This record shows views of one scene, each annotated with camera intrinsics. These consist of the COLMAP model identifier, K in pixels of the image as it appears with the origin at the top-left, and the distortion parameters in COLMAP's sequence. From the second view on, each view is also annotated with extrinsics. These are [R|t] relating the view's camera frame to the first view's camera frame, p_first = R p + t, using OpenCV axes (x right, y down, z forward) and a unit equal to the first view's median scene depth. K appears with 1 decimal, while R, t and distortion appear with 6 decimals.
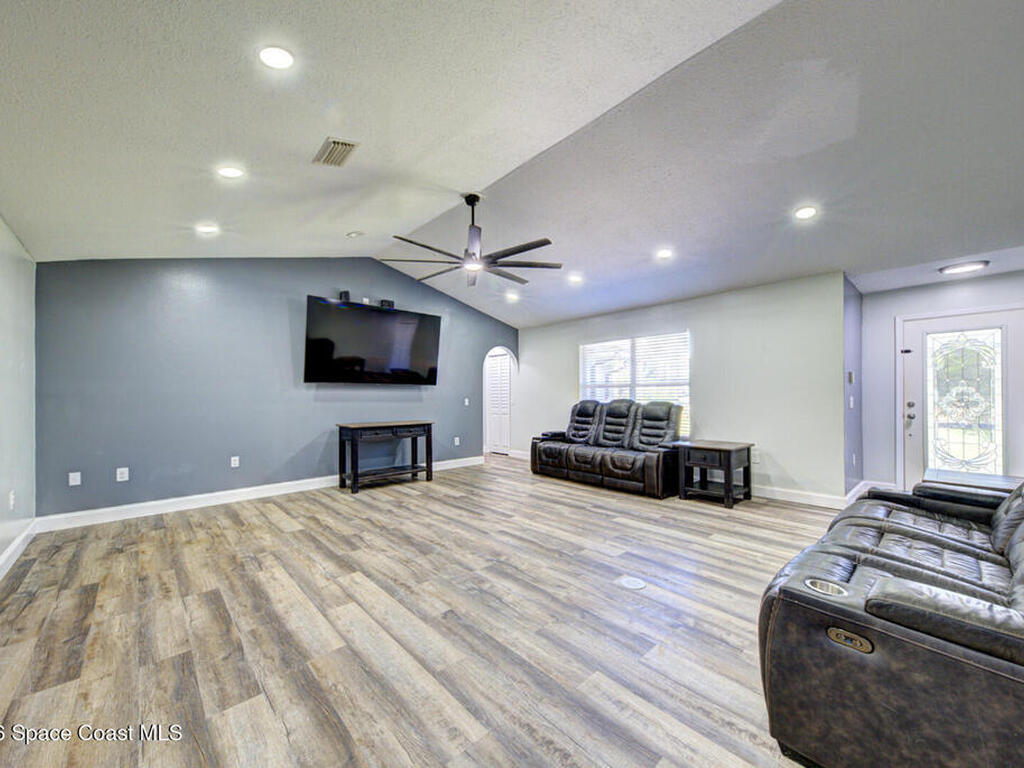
lens RADIAL K [[396.0, 0, 507.5], [0, 396.0, 388.7], [0, 0, 1]] dist [-0.000576, 0.000343]
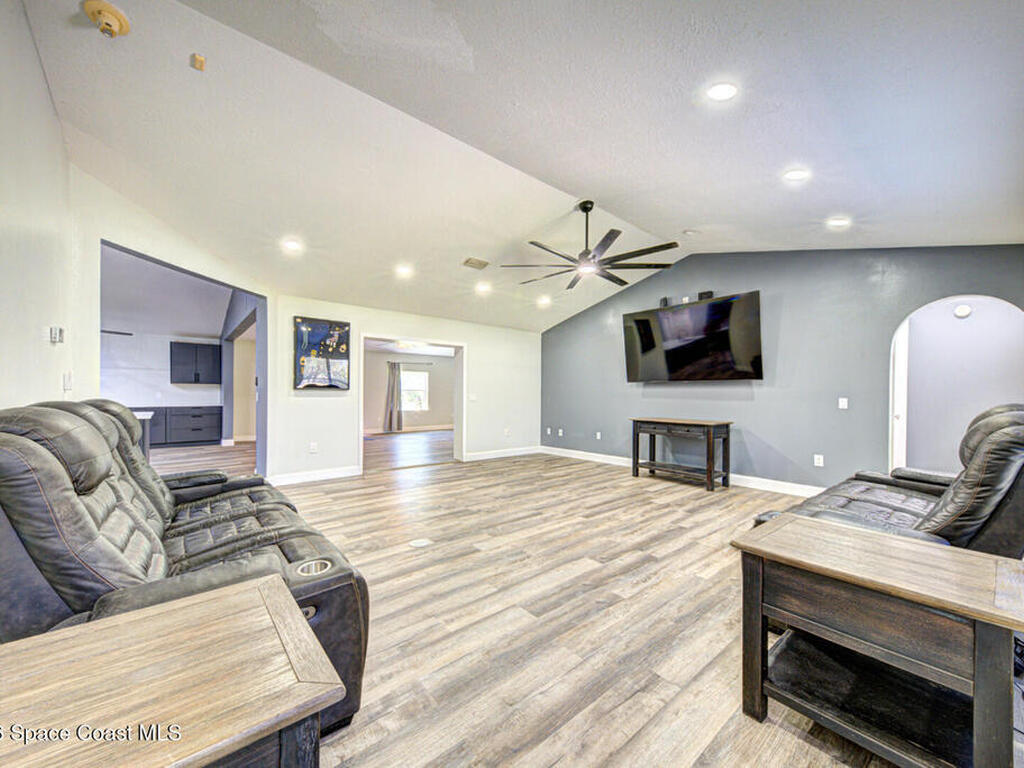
lens RADIAL K [[396.0, 0, 511.3], [0, 396.0, 391.5], [0, 0, 1]] dist [-0.000576, 0.000343]
pose [[-0.032964, 0.004900, -0.999445, 0.916197], [0.012213, 0.999915, 0.004500, 0.005140], [0.999382, -0.012058, -0.033021, 0.788269]]
